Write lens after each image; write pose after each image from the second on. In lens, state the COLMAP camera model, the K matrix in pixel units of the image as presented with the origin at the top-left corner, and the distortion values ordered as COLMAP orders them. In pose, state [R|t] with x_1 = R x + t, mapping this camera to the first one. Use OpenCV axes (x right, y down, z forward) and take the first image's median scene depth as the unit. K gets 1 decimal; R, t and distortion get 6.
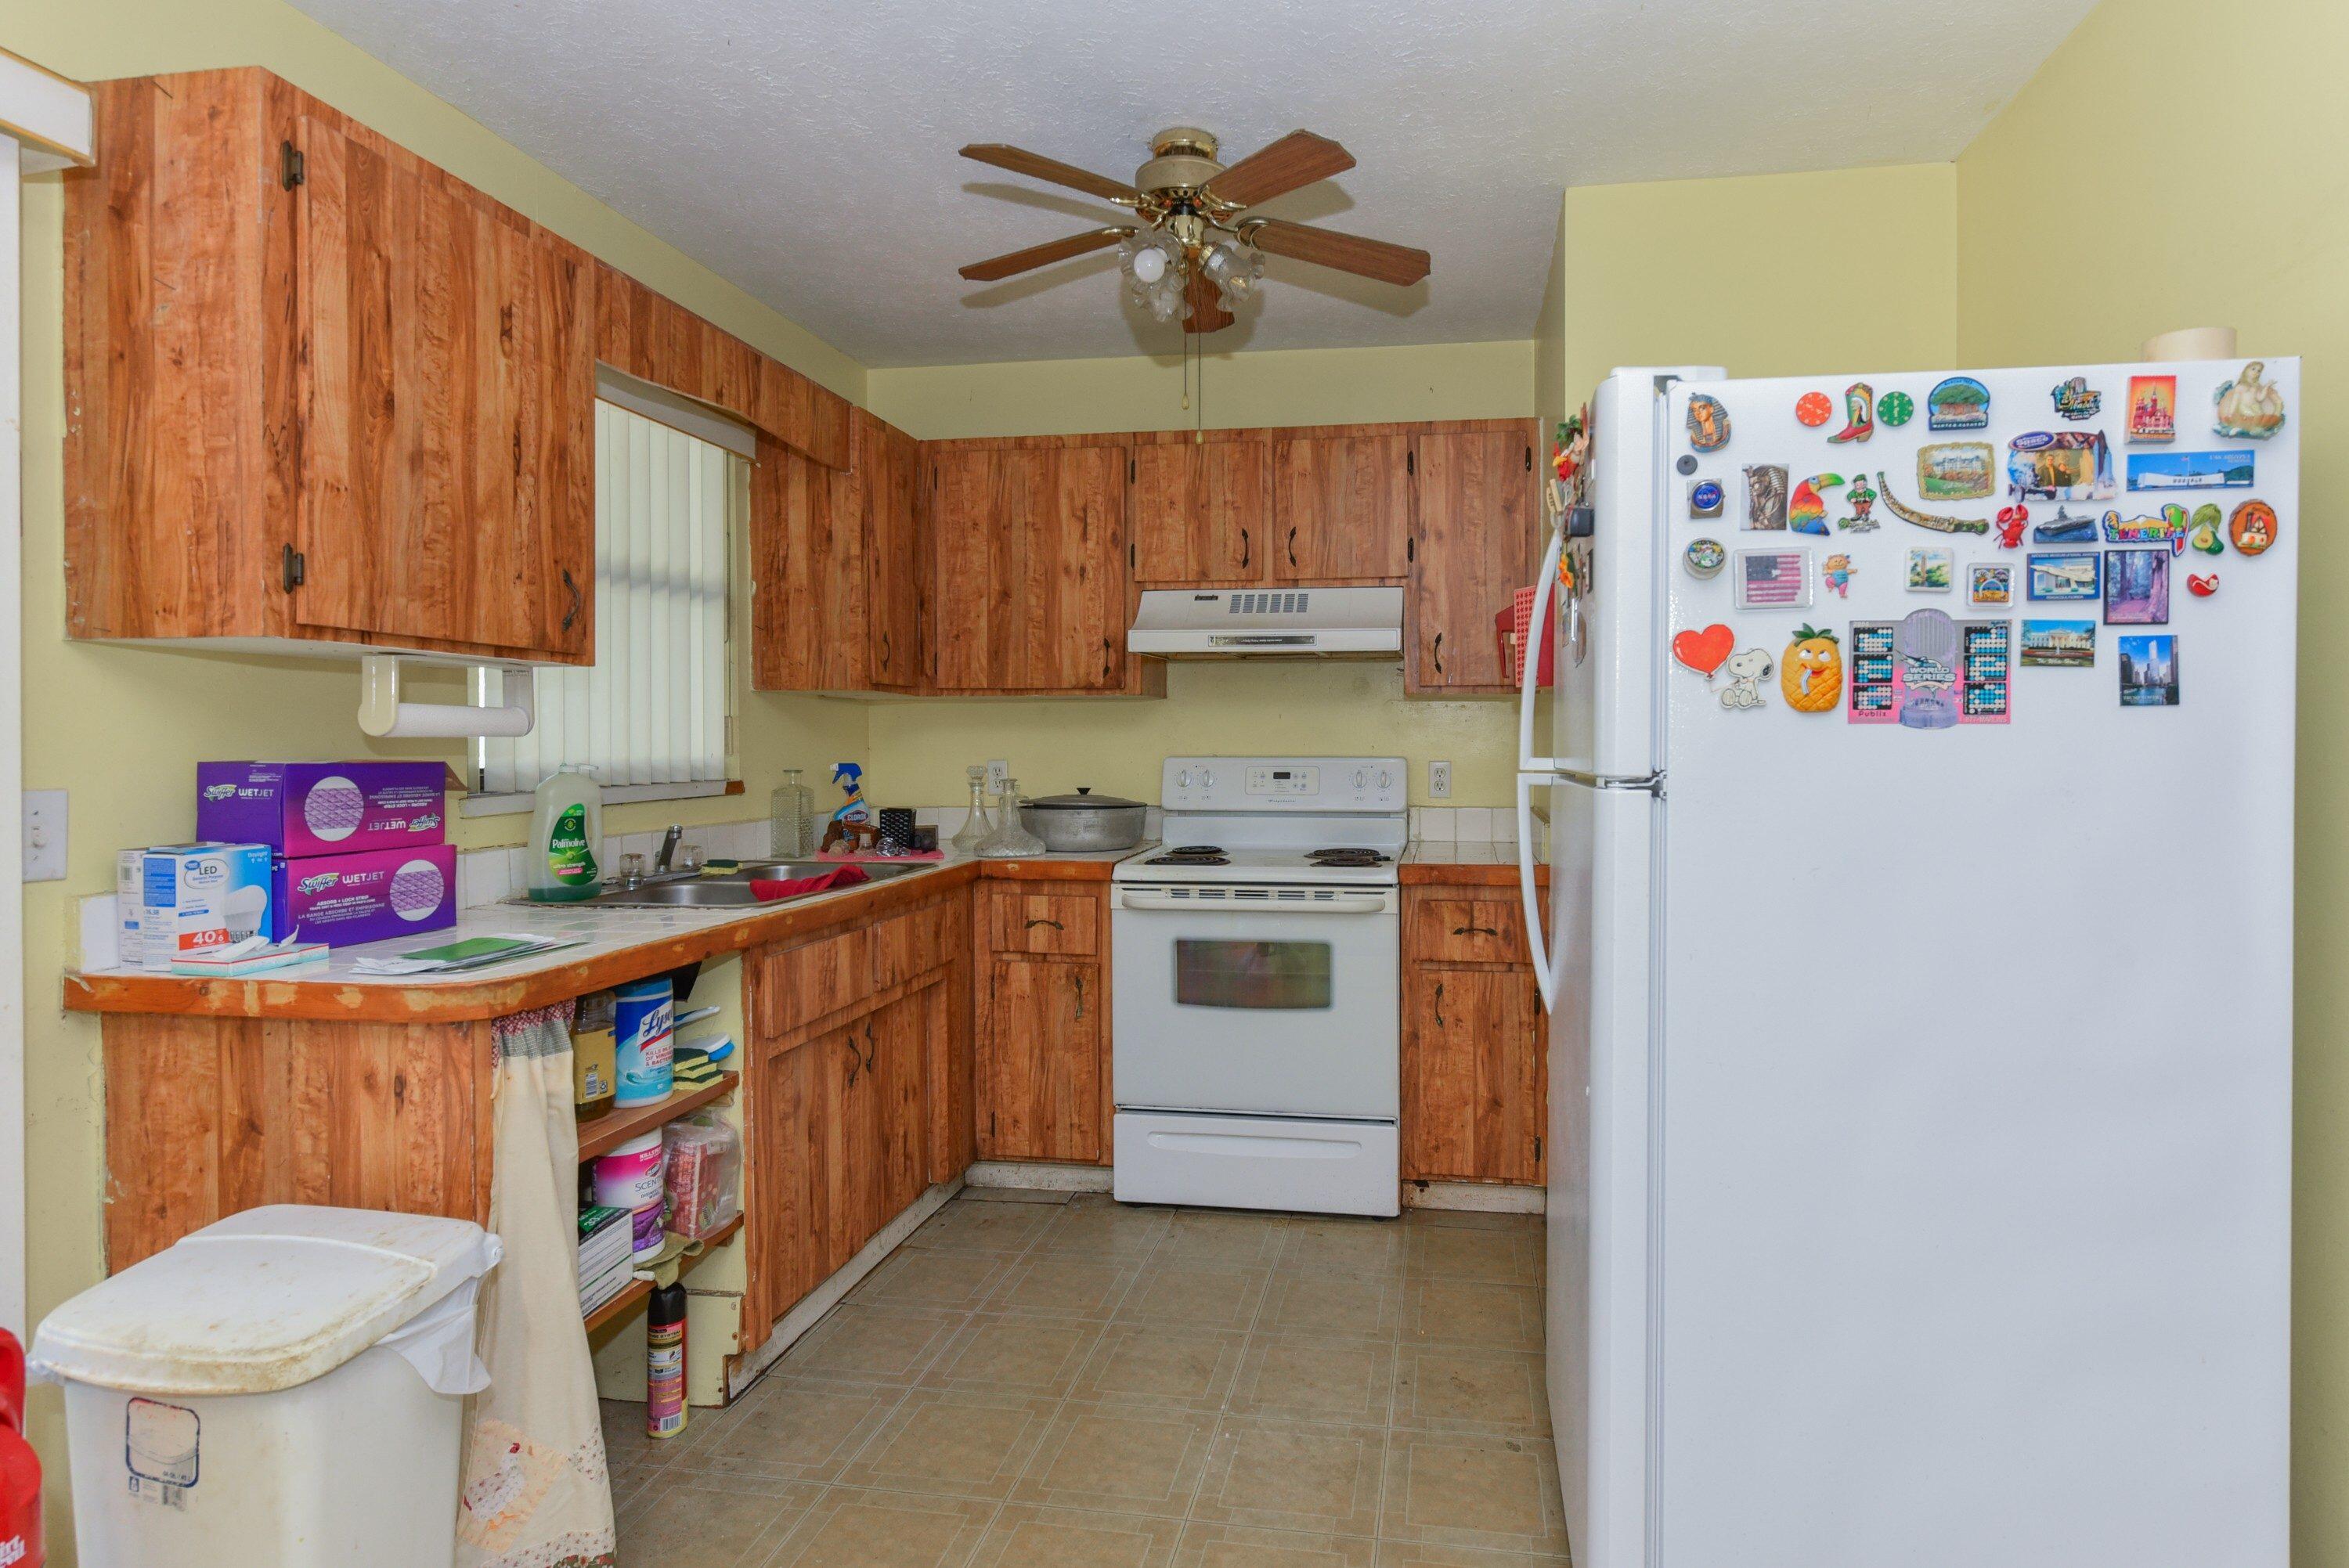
lens RADIAL K [[1229.7, 0, 1336.6], [0, 1229.7, 739.6], [0, 0, 1]] dist [0.003354, -0.000664]
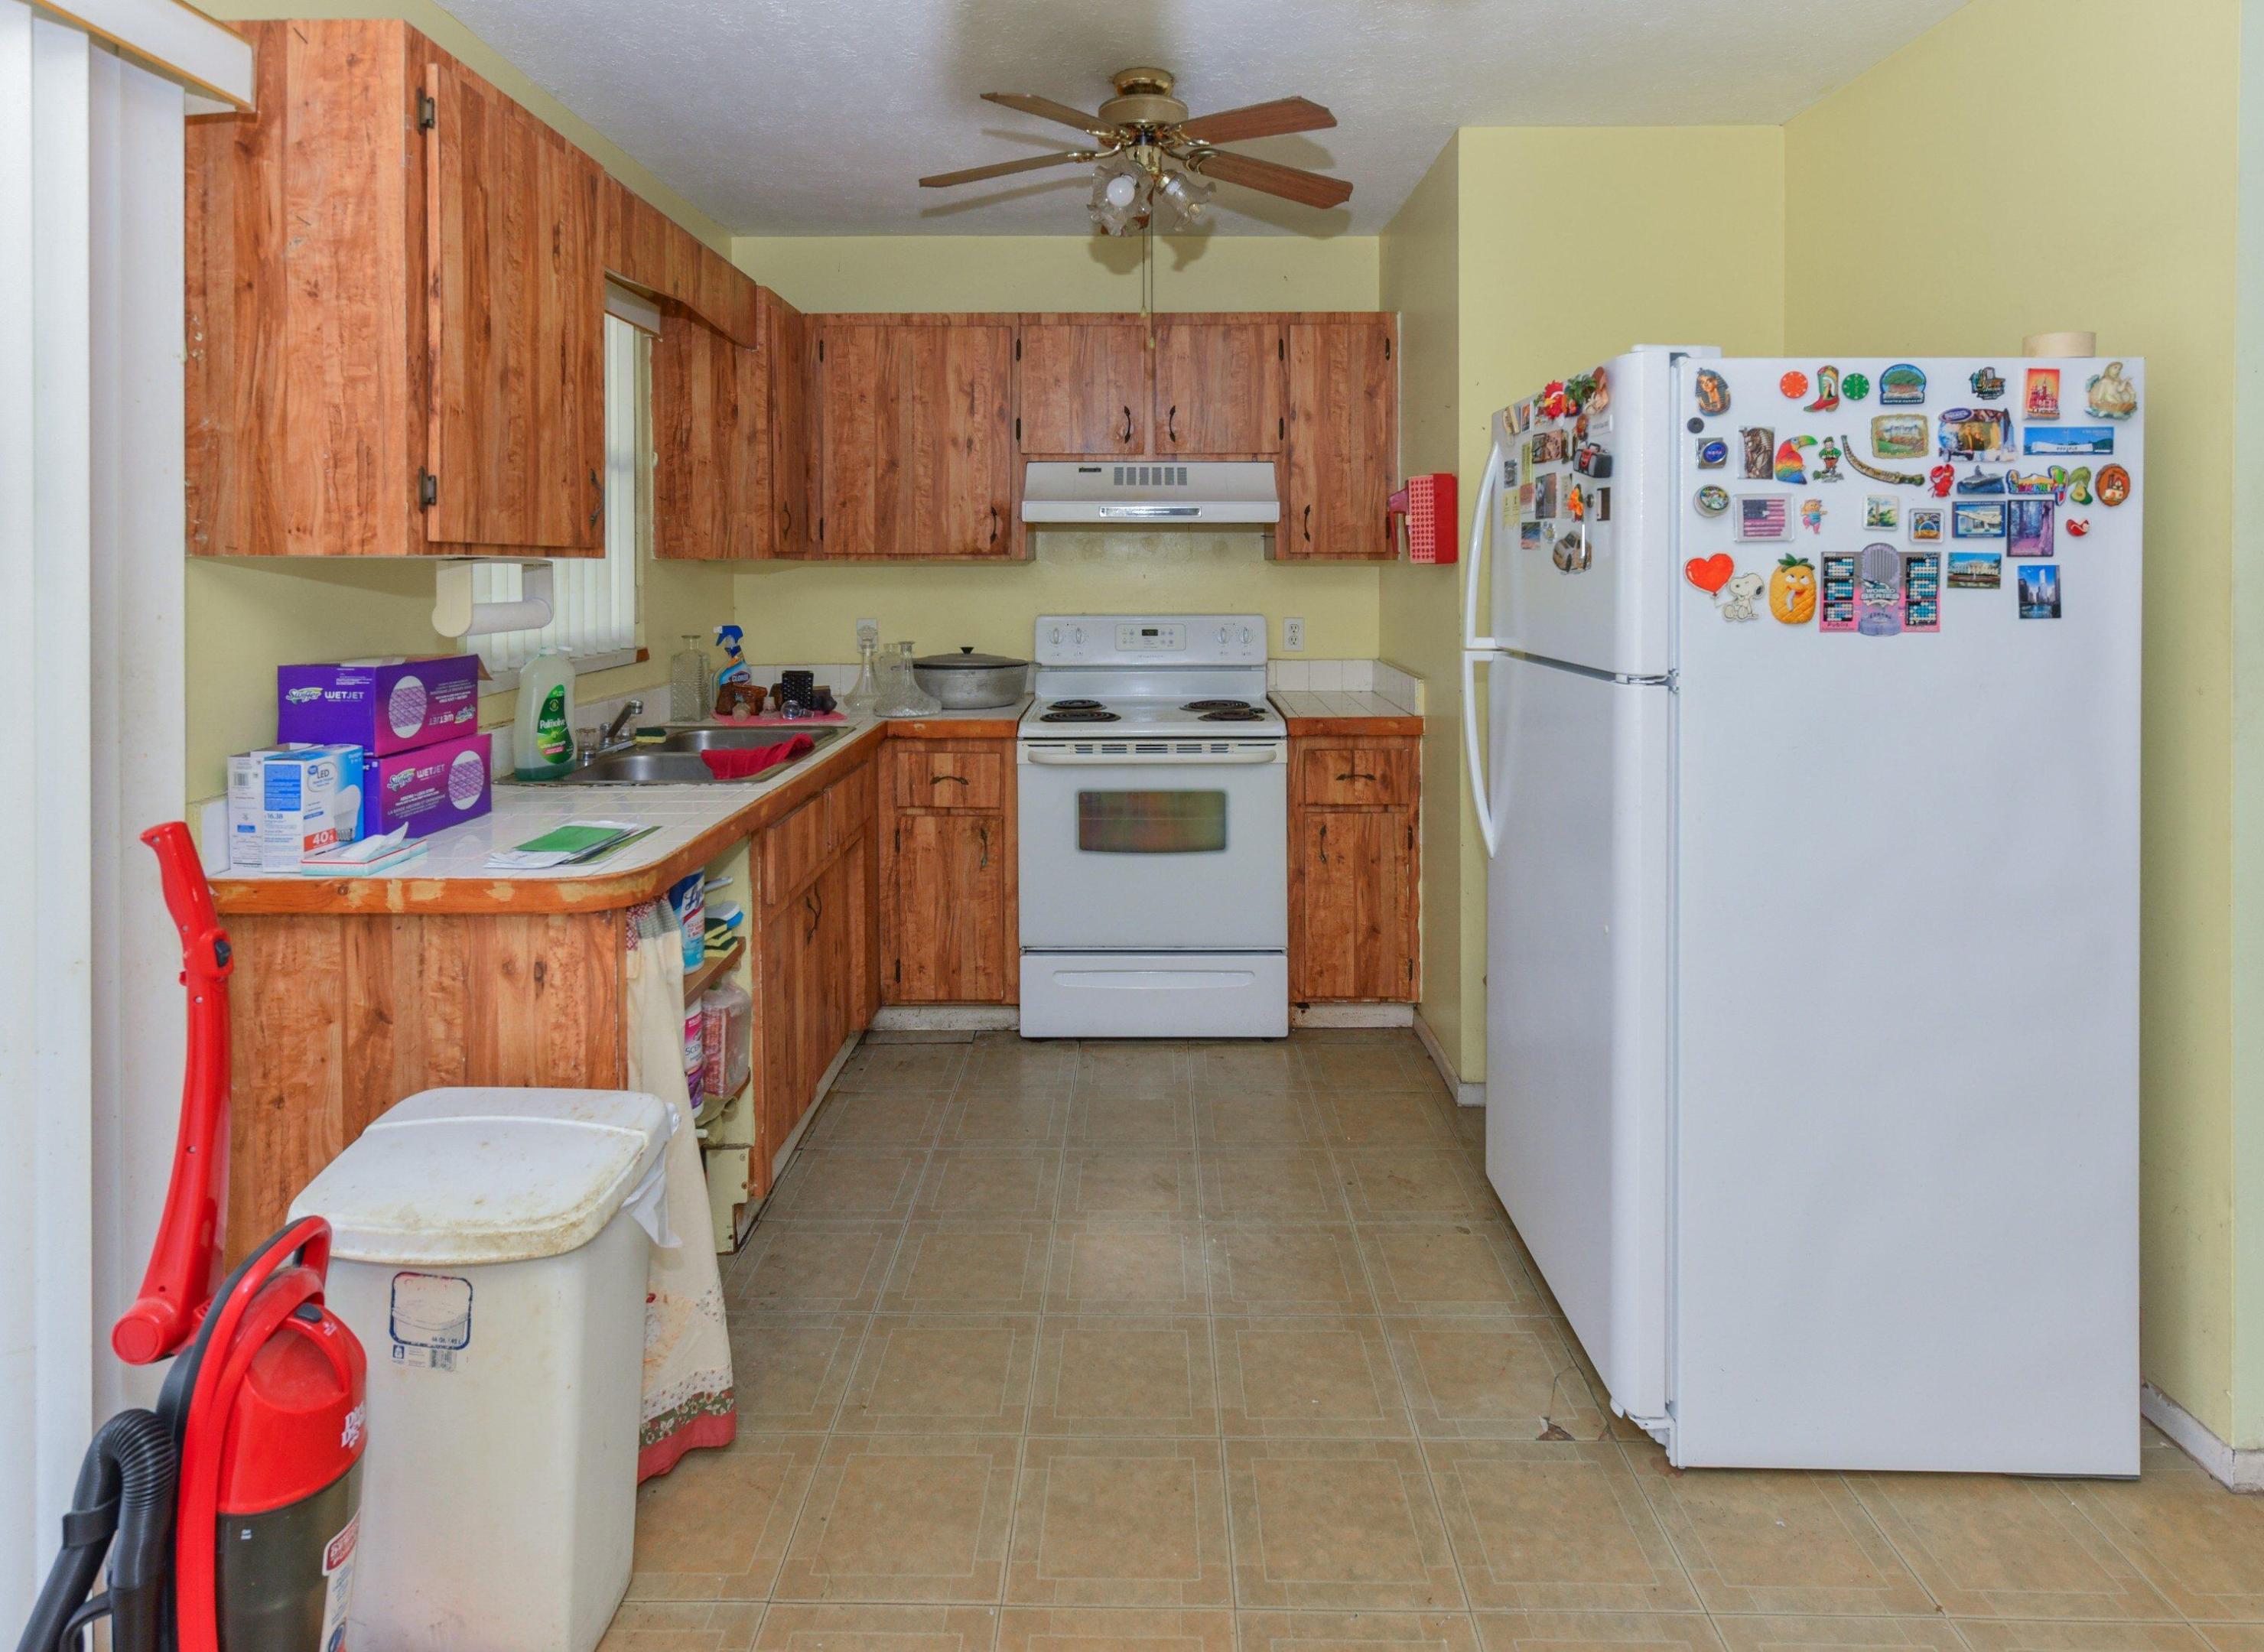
lens RADIAL K [[1252.5, 0, 1132.7], [0, 1252.5, 545.8], [0, 0, 1]] dist [-0.000636, 0.002674]
pose [[0.990486, -0.003459, 0.137568, -0.356884], [0.003356, 0.999994, 0.000983, -0.081492], [-0.137571, -0.000512, 0.990492, -0.140918]]
